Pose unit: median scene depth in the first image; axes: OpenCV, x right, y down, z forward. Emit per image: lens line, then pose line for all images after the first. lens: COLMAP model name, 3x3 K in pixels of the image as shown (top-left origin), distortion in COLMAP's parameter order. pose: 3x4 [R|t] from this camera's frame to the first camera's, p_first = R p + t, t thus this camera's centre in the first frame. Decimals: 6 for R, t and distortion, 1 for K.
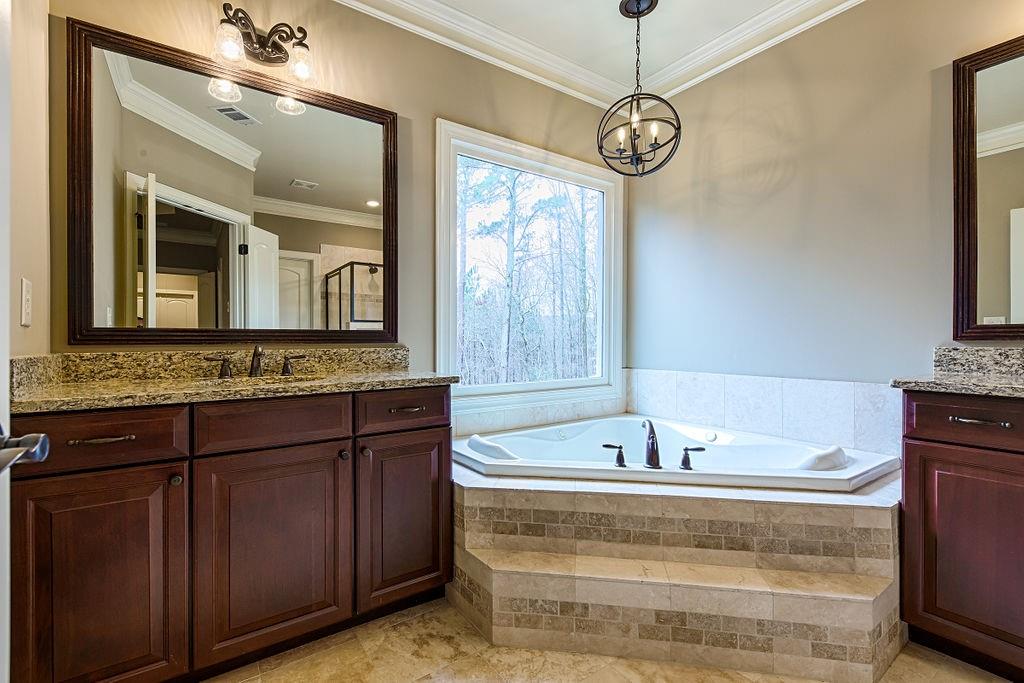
lens RADIAL K [[461.3, 0, 504.0], [0, 461.3, 339.4], [0, 0, 1]] dist [-0.002273, -0.005013]
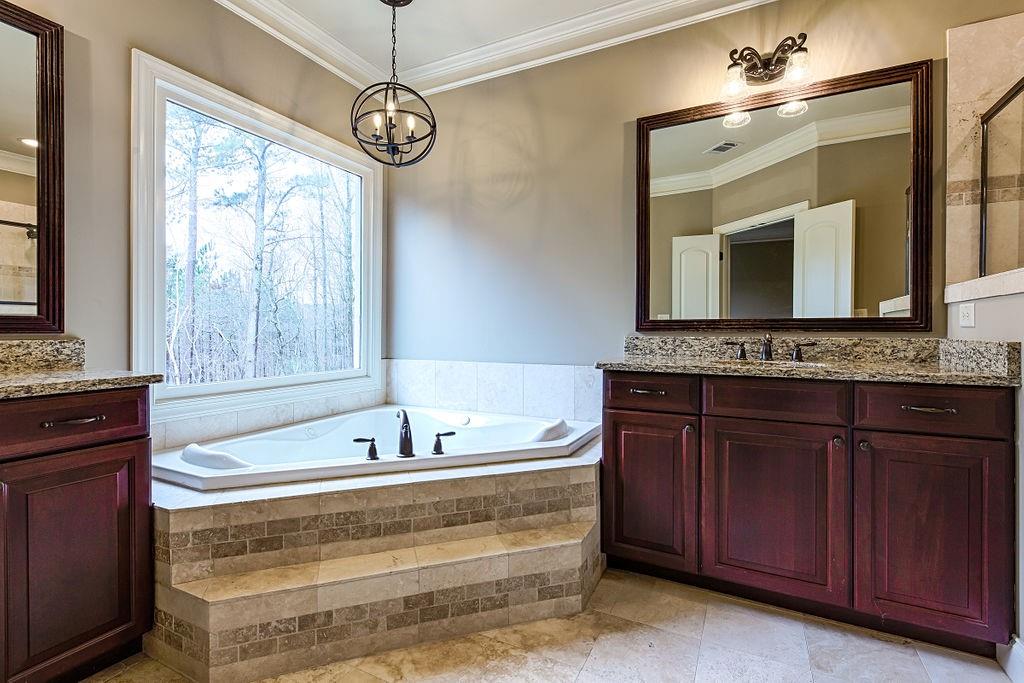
lens RADIAL K [[461.3, 0, 511.9], [0, 461.3, 332.8], [0, 0, 1]] dist [-0.002273, -0.005013]
pose [[0.878790, 0.000231, 0.477209, 0.040486], [-0.003122, 0.999981, 0.005266, 0.000634], [-0.477199, -0.006117, 0.878774, 0.000833]]
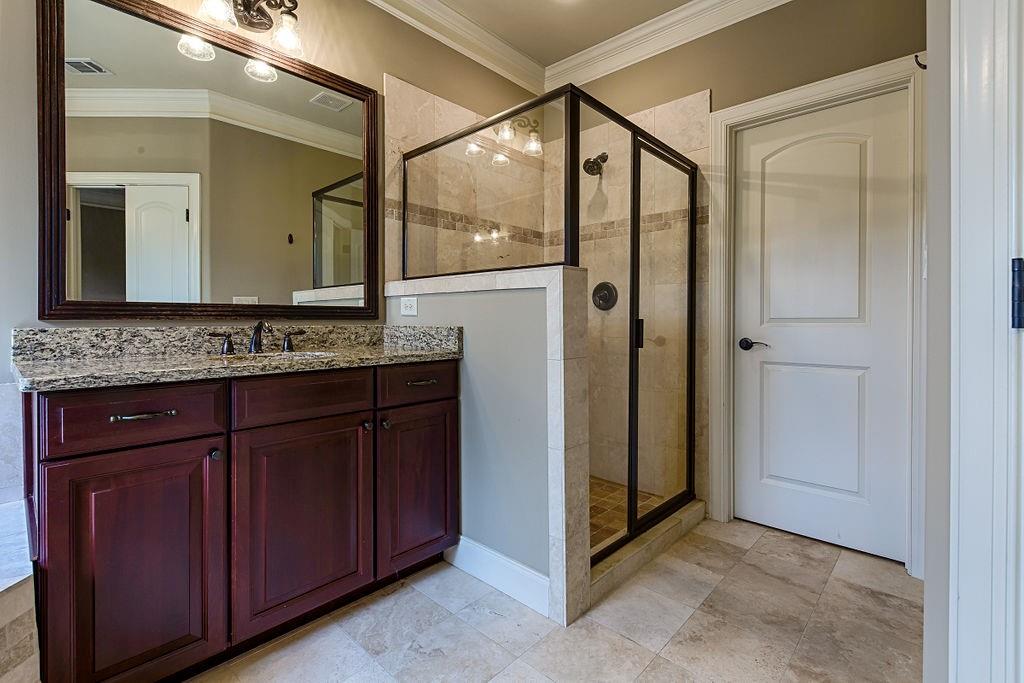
lens RADIAL K [[461.3, 0, 548.6], [0, 461.3, 325.3], [0, 0, 1]] dist [-0.002273, -0.005013]
pose [[-0.246151, -0.010117, 0.969179, 0.041789], [-0.000918, 0.999948, 0.010206, 0.004471], [-0.969231, 0.001622, -0.246147, 0.474409]]
